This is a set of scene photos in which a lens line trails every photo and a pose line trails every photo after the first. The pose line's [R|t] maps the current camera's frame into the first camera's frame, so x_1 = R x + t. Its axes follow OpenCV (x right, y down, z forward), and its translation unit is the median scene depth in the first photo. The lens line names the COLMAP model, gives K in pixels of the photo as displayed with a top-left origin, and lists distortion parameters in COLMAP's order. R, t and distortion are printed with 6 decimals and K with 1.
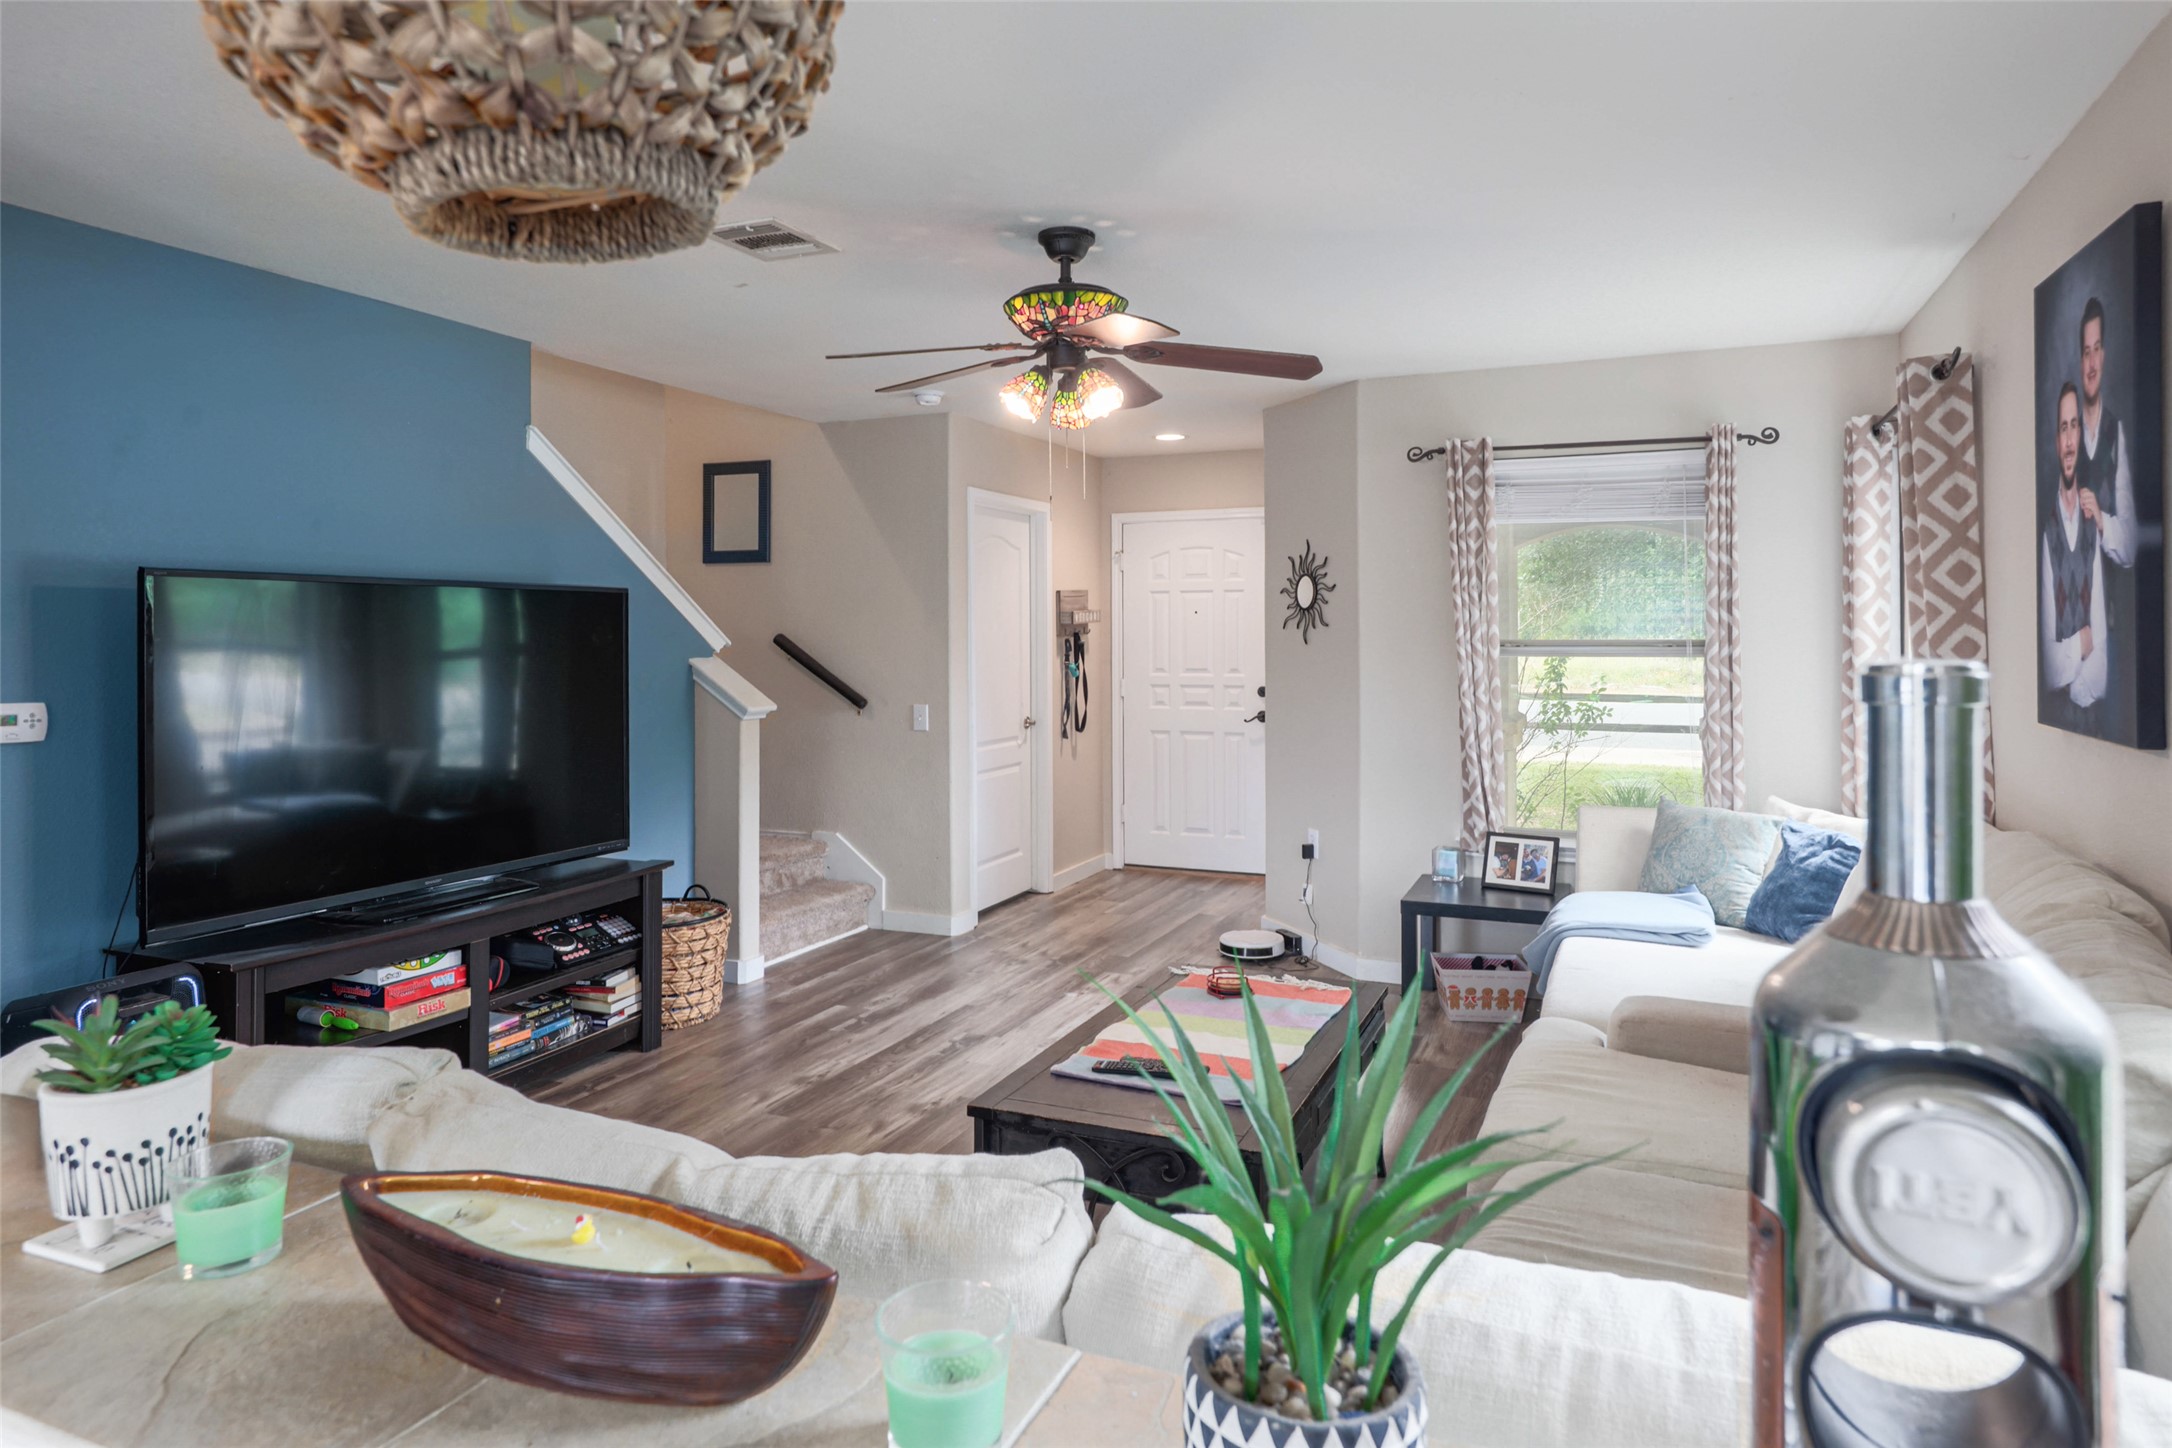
lens RADIAL K [[1283.2, 0, 1106.7], [0, 1283.2, 640.8], [0, 0, 1]] dist [0.005268, 0.000199]
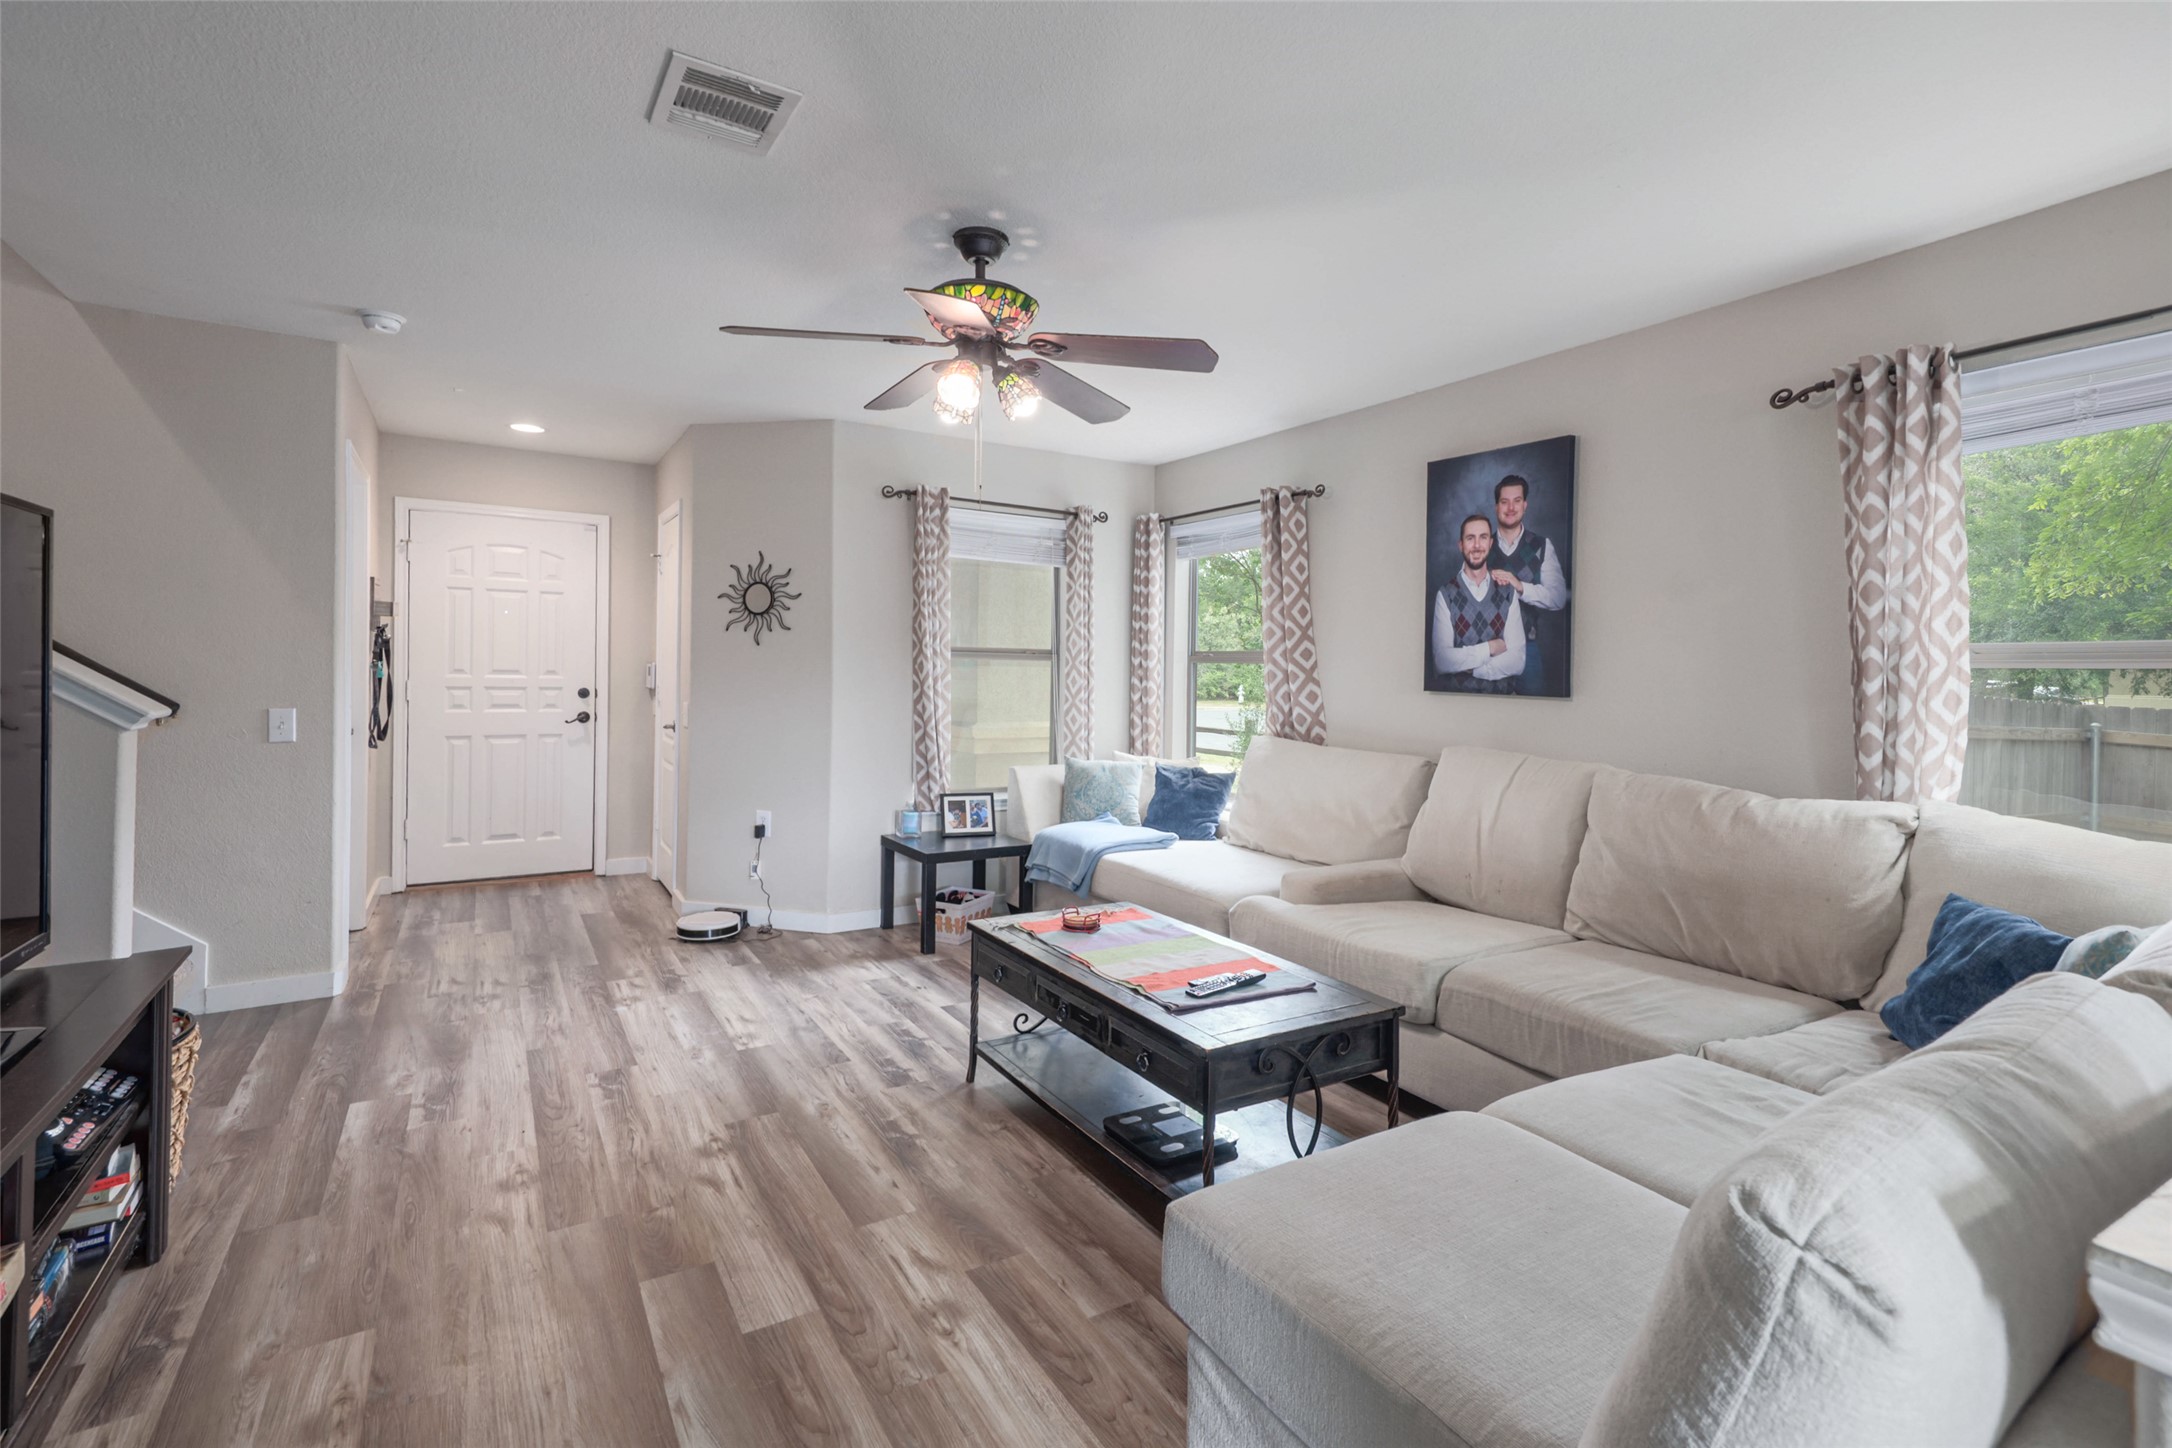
lens RADIAL K [[988.9, 0, 1081.1], [0, 988.9, 679.6], [0, 0, 1]] dist [0.014122, -0.001737]
pose [[0.586411, 0.000632, 0.810013, -0.426238], [-0.014430, 0.999849, 0.009666, 0.022204], [-0.809885, -0.017357, 0.586332, 0.306720]]
